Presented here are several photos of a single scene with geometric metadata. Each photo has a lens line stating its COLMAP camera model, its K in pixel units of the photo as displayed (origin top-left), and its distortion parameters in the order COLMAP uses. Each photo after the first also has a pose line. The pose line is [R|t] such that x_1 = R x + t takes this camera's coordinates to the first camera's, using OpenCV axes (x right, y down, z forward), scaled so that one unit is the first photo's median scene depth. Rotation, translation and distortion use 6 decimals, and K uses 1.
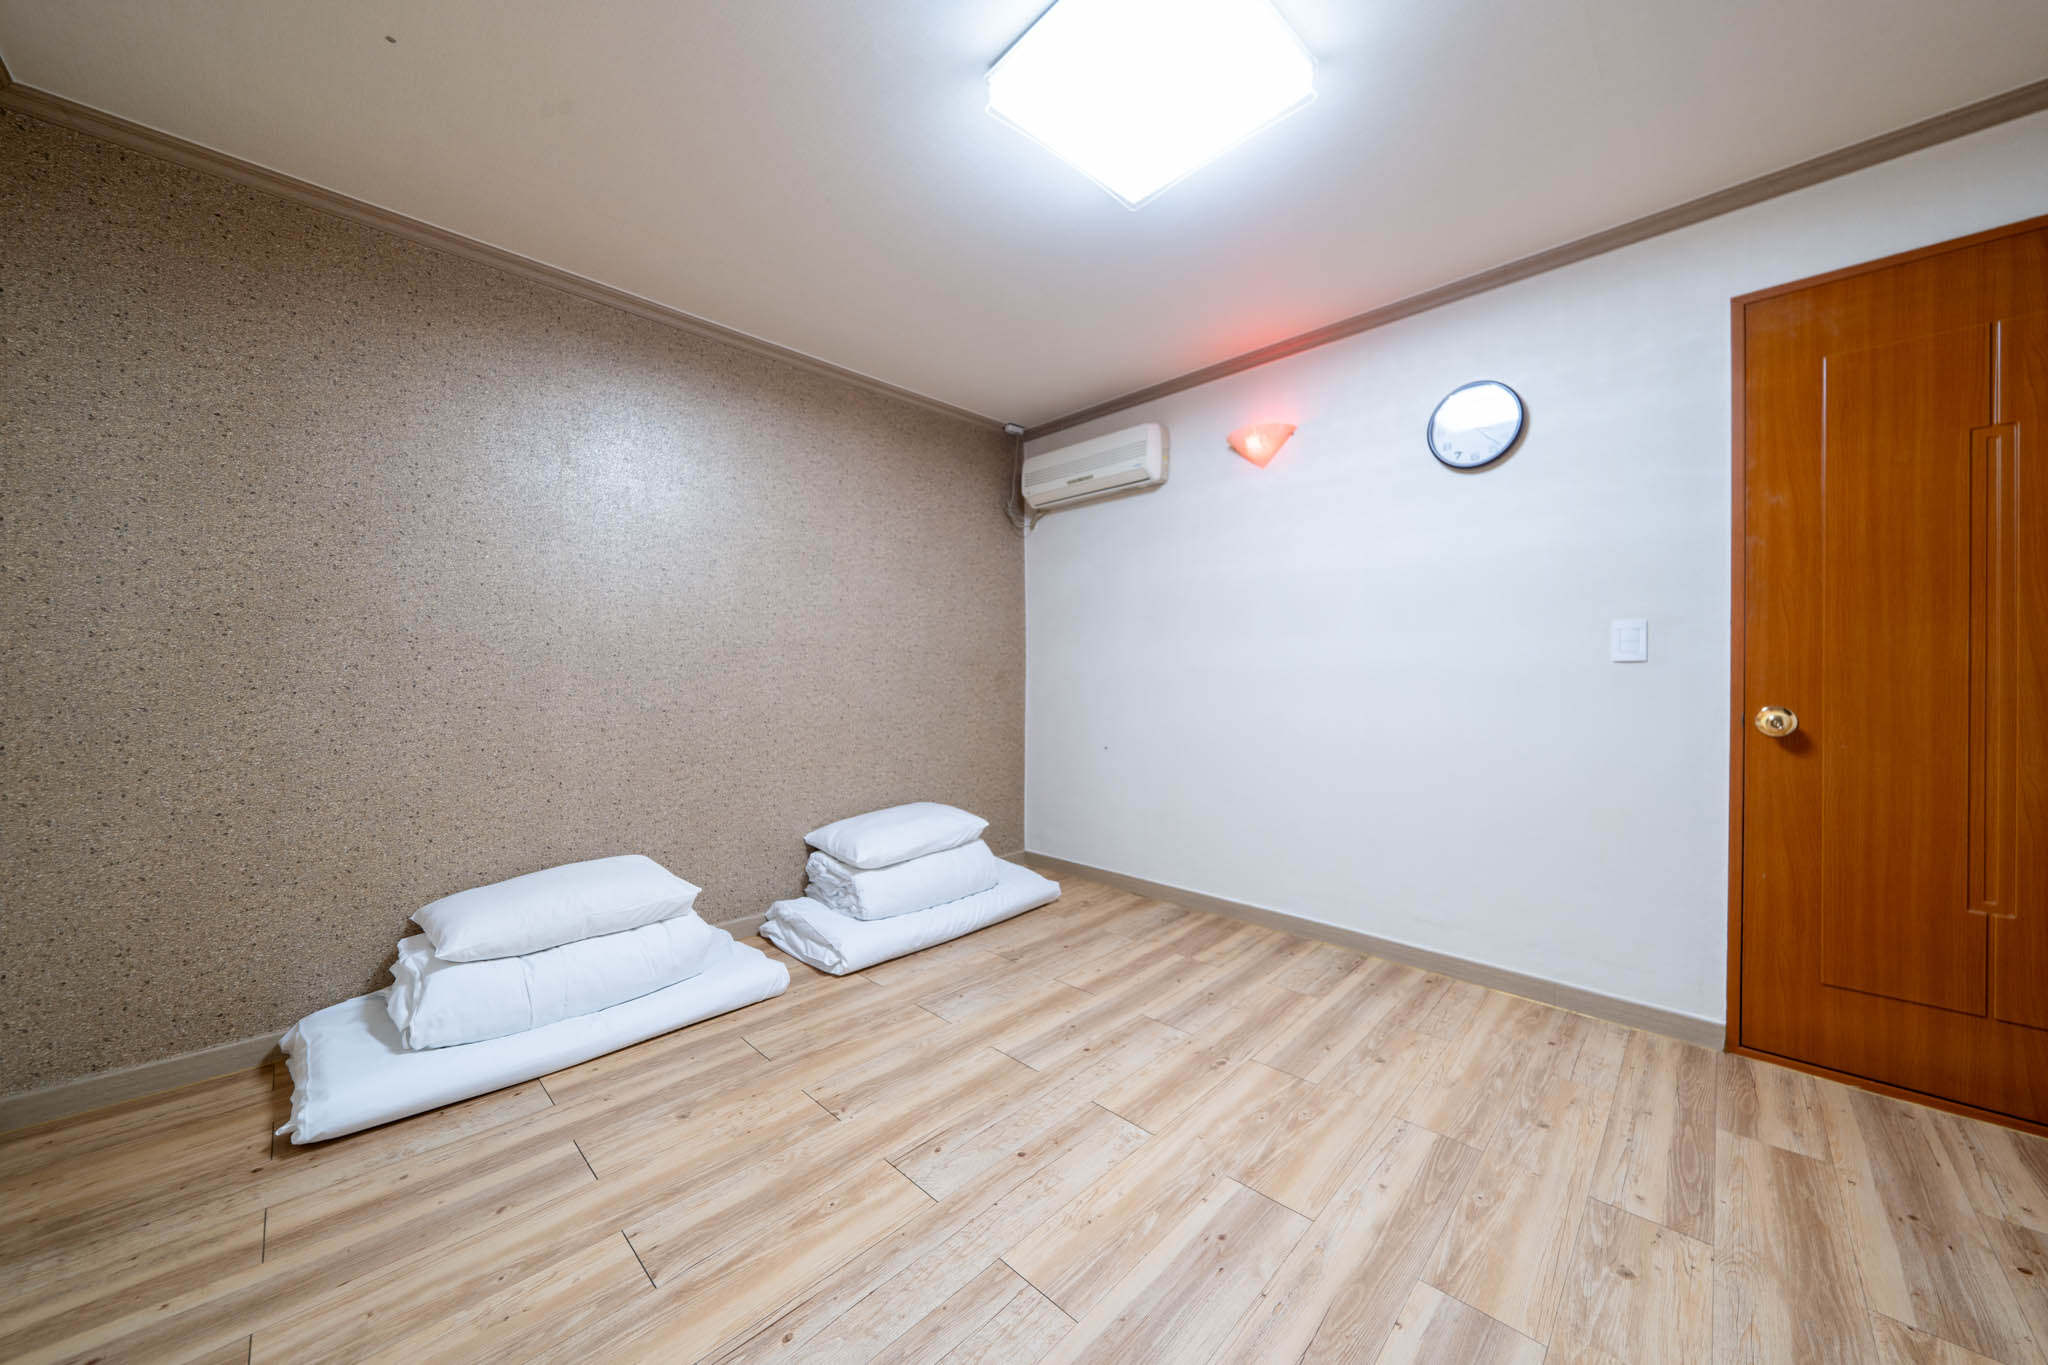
lens RADIAL K [[702.4, 0, 1025.0], [0, 702.4, 688.0], [0, 0, 1]] dist [-0.001769, -0.000164]
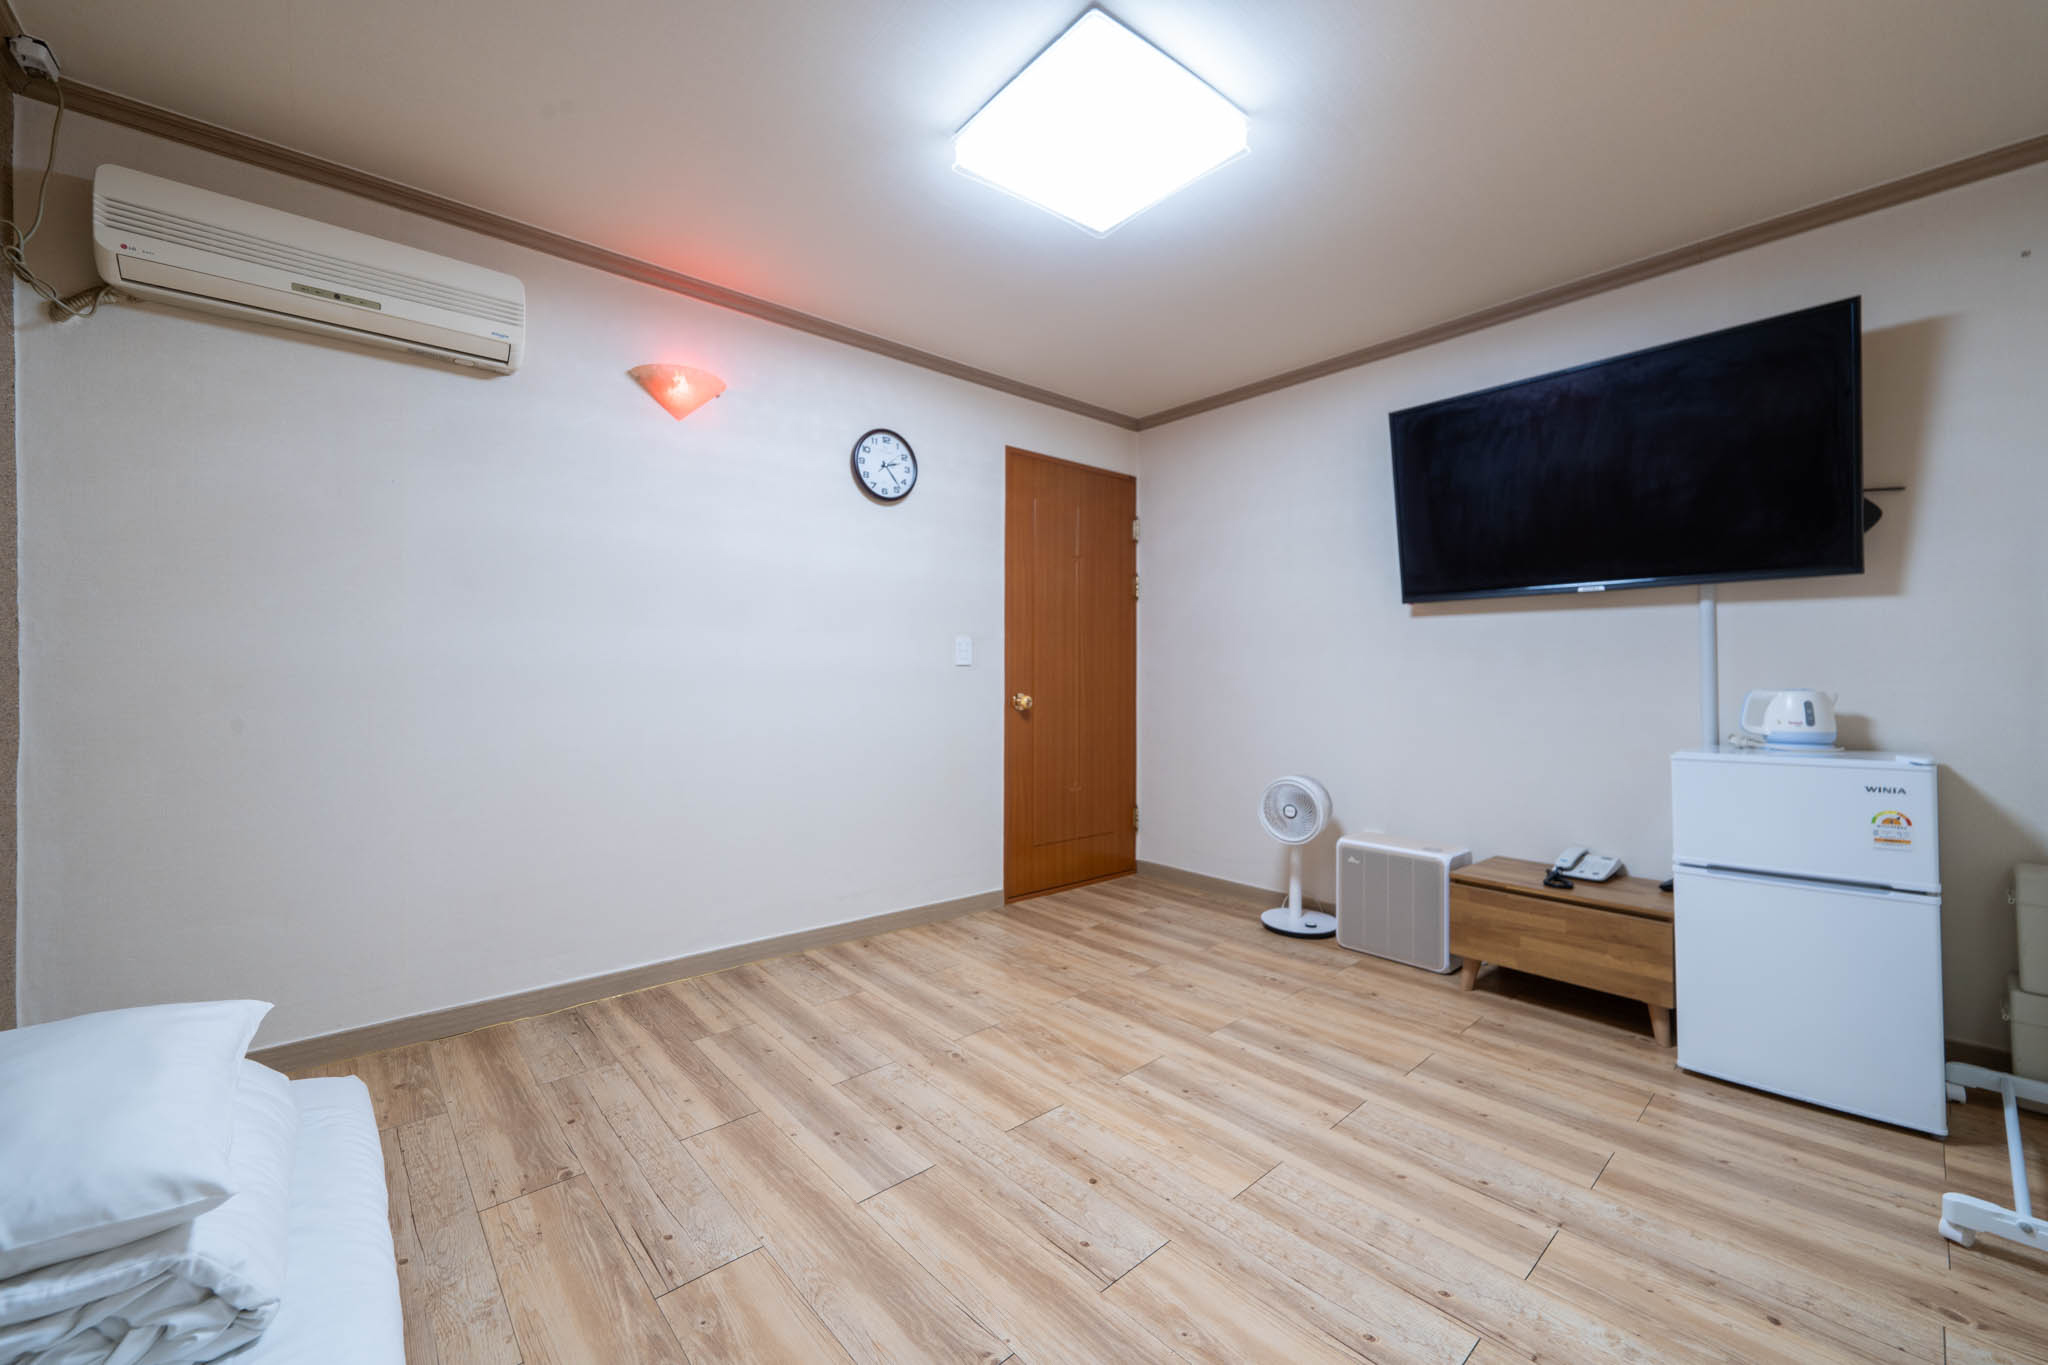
lens RADIAL K [[821.2, 0, 1015.7], [0, 821.2, 678.2], [0, 0, 1]] dist [-0.000121, -0.000067]
pose [[0.068749, -0.000001, 0.997634, -0.835362], [0.012967, 0.999916, -0.000892, -0.008229], [-0.997550, 0.012998, 0.068743, 0.765652]]
